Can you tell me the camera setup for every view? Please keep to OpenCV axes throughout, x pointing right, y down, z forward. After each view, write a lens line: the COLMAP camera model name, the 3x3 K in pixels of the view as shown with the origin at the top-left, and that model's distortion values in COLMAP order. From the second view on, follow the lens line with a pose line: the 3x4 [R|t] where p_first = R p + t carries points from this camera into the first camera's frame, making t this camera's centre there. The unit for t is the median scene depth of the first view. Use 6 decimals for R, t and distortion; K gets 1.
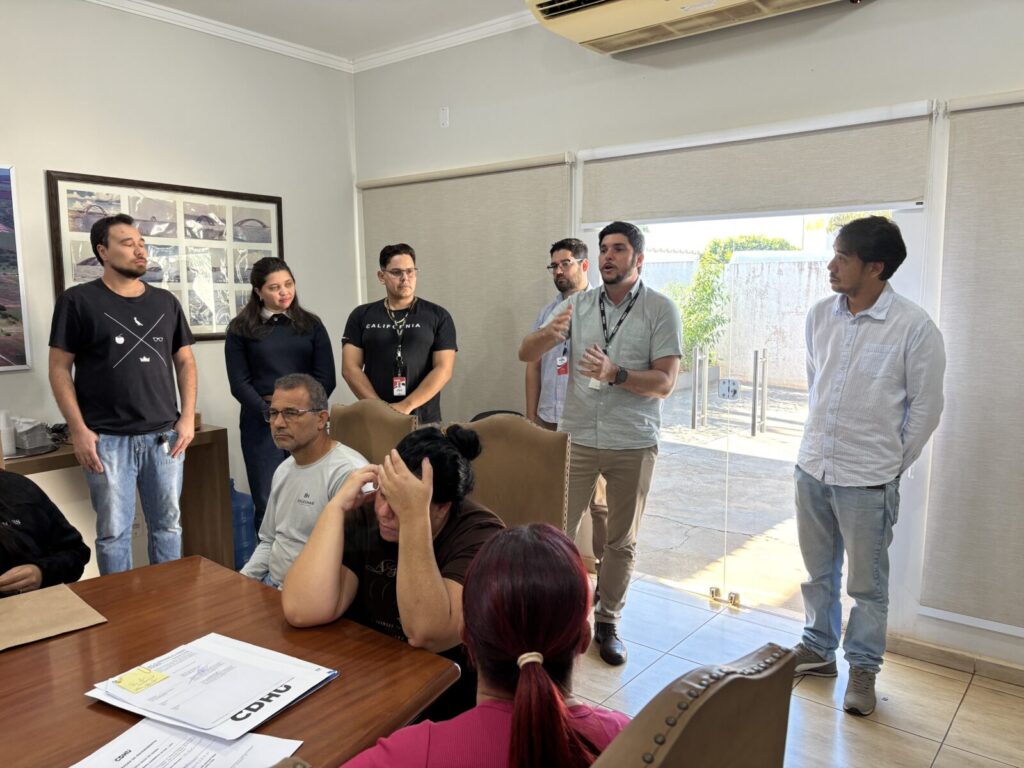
lens RADIAL K [[777.0, 0, 512.0], [0, 777.0, 384.0], [0, 0, 1]] dist [0.033811, 0.003589]
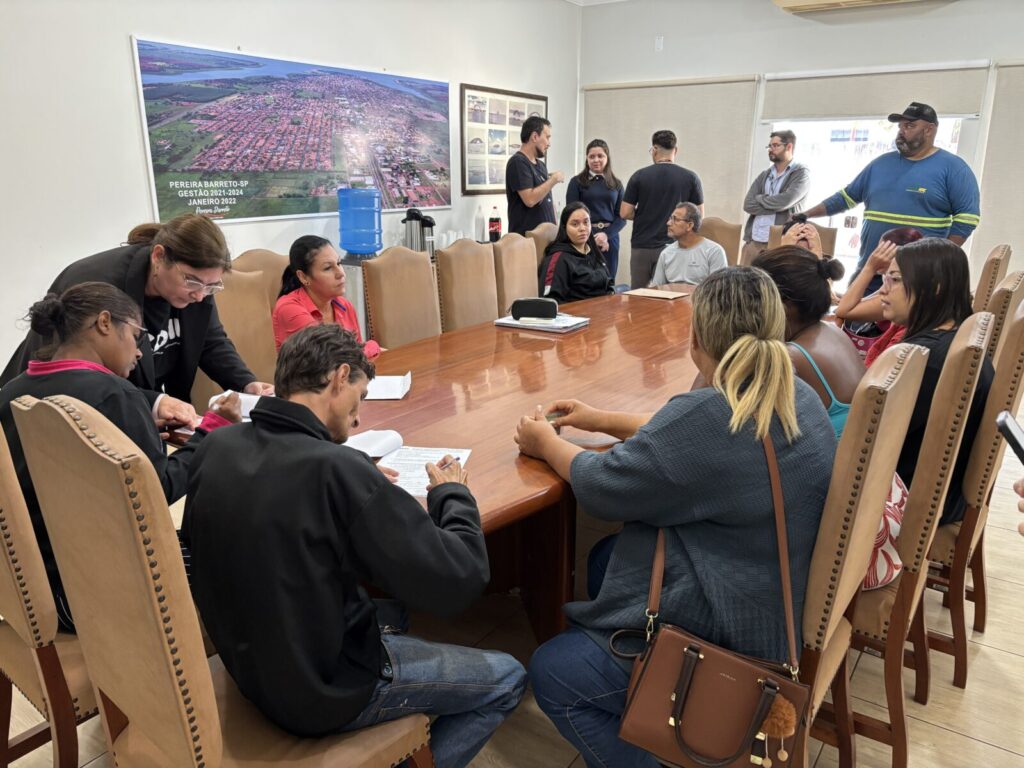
lens RADIAL K [[771.8, 0, 512.0], [0, 771.8, 384.0], [0, 0, 1]] dist [0.047825, -0.068810]
pose [[0.996550, -0.009461, 0.082458, -0.613486], [-0.002759, 0.989156, 0.146843, 0.107845], [-0.082954, -0.146564, 0.985717, -0.674117]]
